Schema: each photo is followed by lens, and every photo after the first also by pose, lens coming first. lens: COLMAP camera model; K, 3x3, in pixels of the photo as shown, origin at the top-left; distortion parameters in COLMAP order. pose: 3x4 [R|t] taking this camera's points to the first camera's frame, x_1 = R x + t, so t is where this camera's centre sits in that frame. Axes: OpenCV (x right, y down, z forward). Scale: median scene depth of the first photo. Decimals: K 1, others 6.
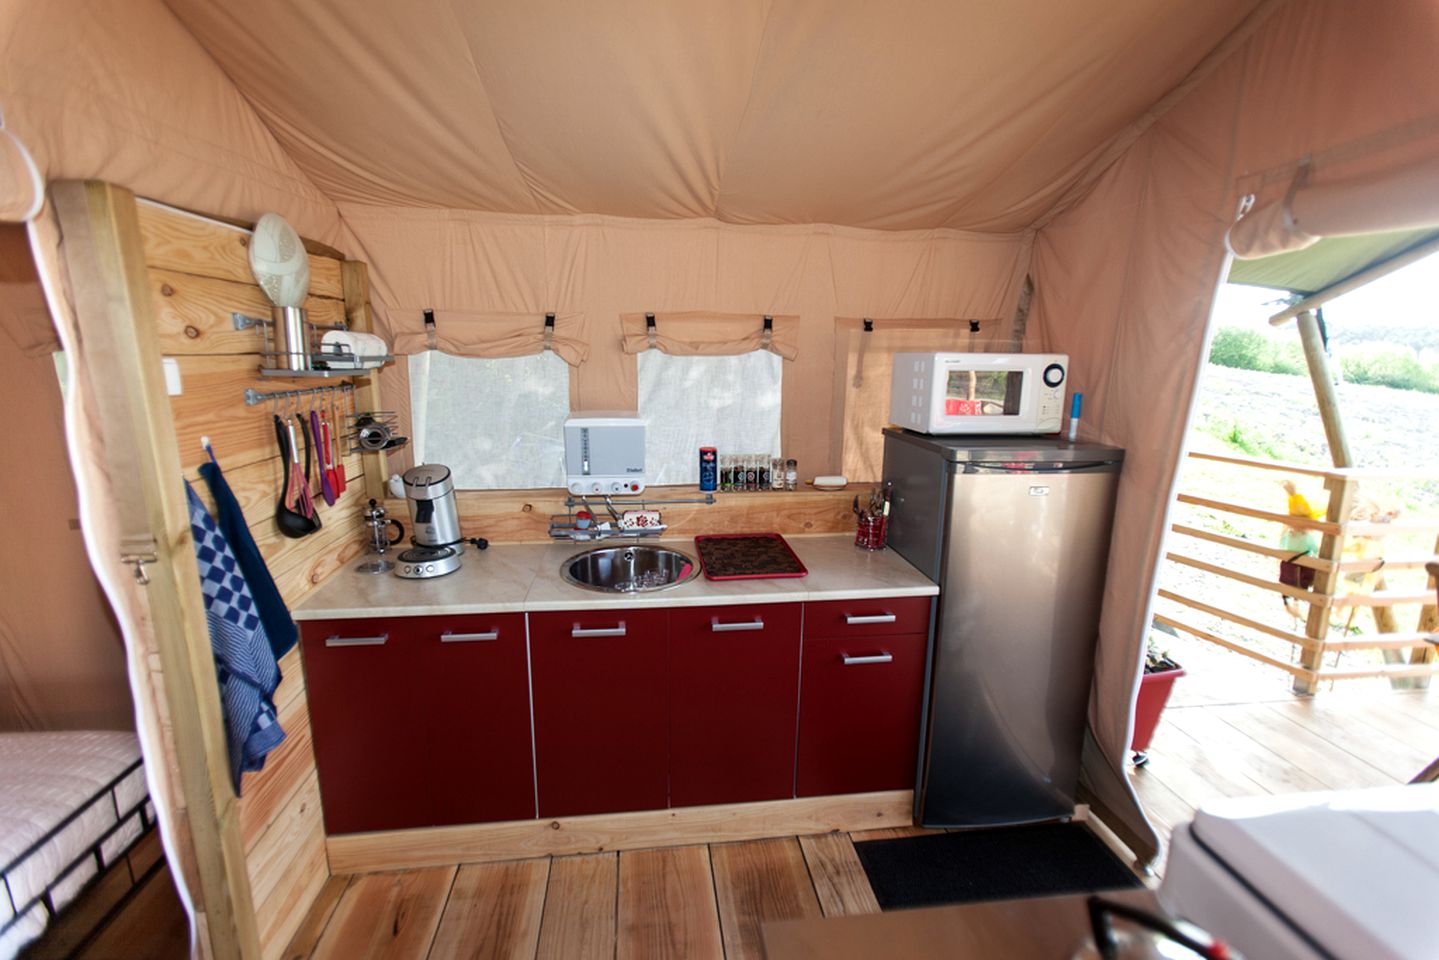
lens RADIAL K [[638.8, 0, 711.7], [0, 638.8, 481.6], [0, 0, 1]] dist [-0.028600, 0.023070]
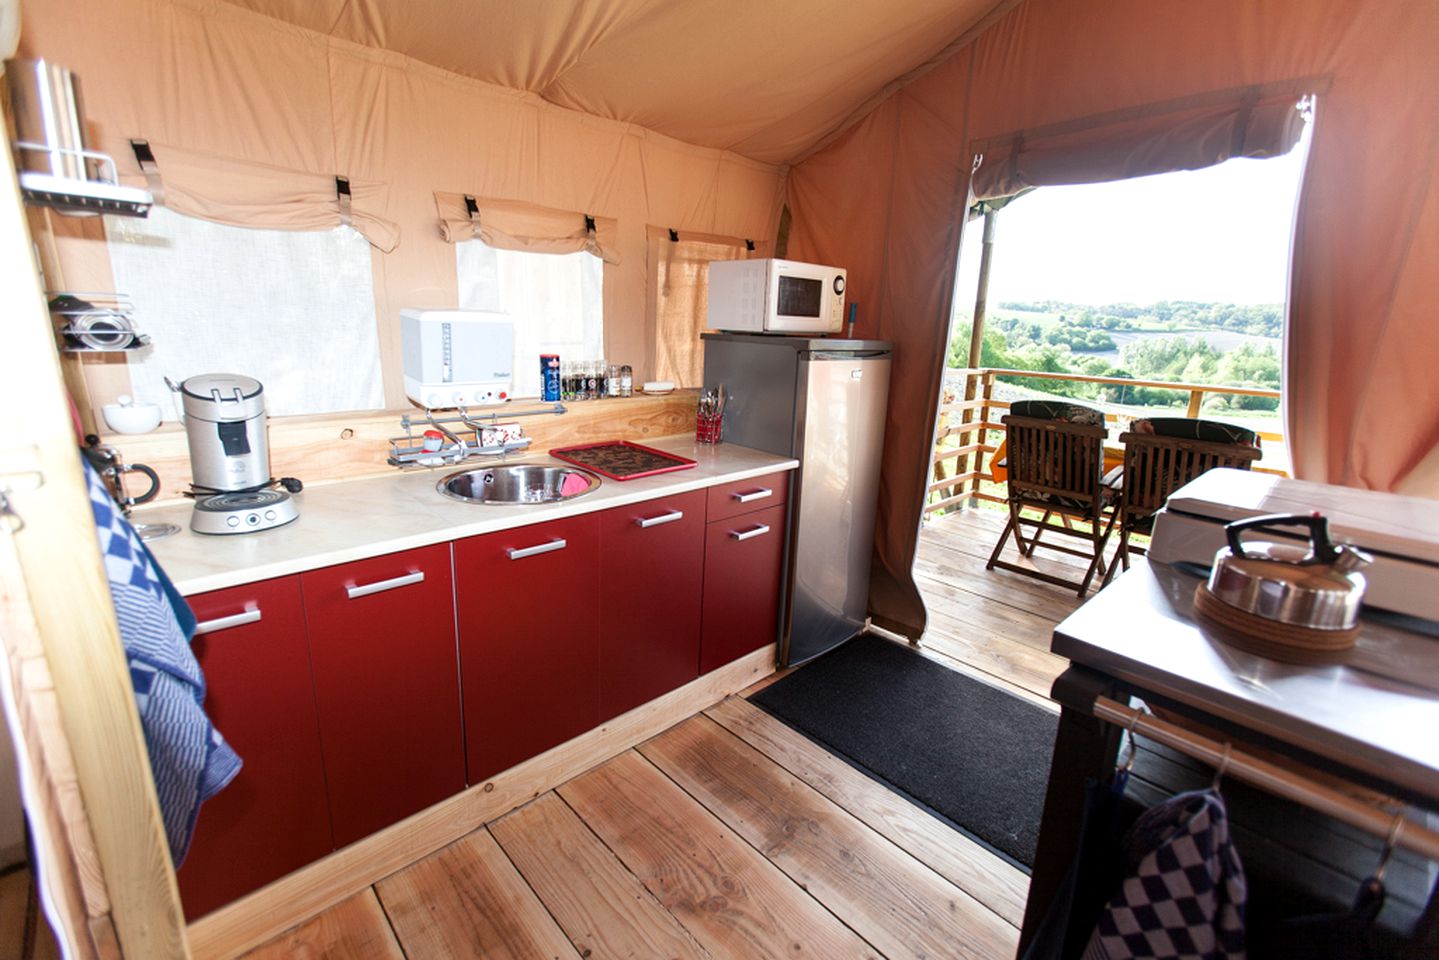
lens RADIAL K [[638.8, 0, 711.7], [0, 638.8, 481.6], [0, 0, 1]] dist [-0.028600, 0.023070]
pose [[0.801953, -0.128293, 0.583448, -0.401979], [0.089329, 0.991440, 0.095223, 0.067051], [-0.590670, -0.024245, 0.806549, 0.121396]]
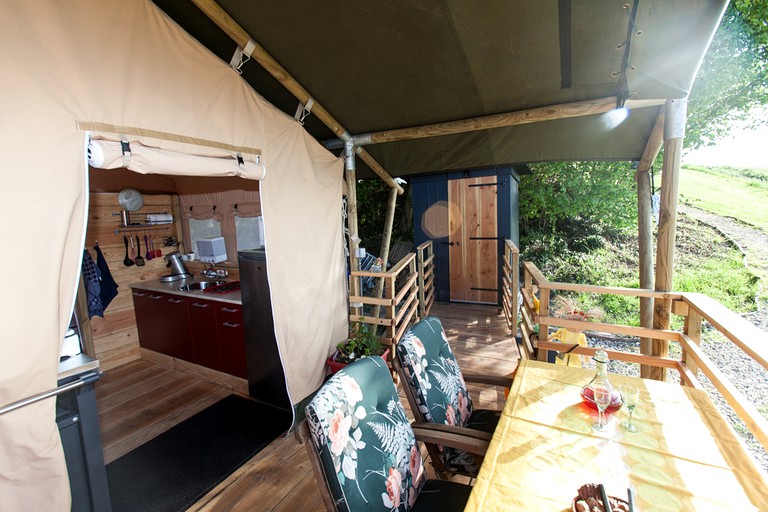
lens RADIAL K [[340.9, 0, 379.9], [0, 340.9, 256.9], [0, 0, 1]] dist [-0.028600, 0.023070]
pose [[0.811195, 0.046297, -0.582941, 1.460972], [-0.076789, 0.996662, -0.027701, -0.025431], [0.579713, 0.067234, 0.812042, 0.125553]]
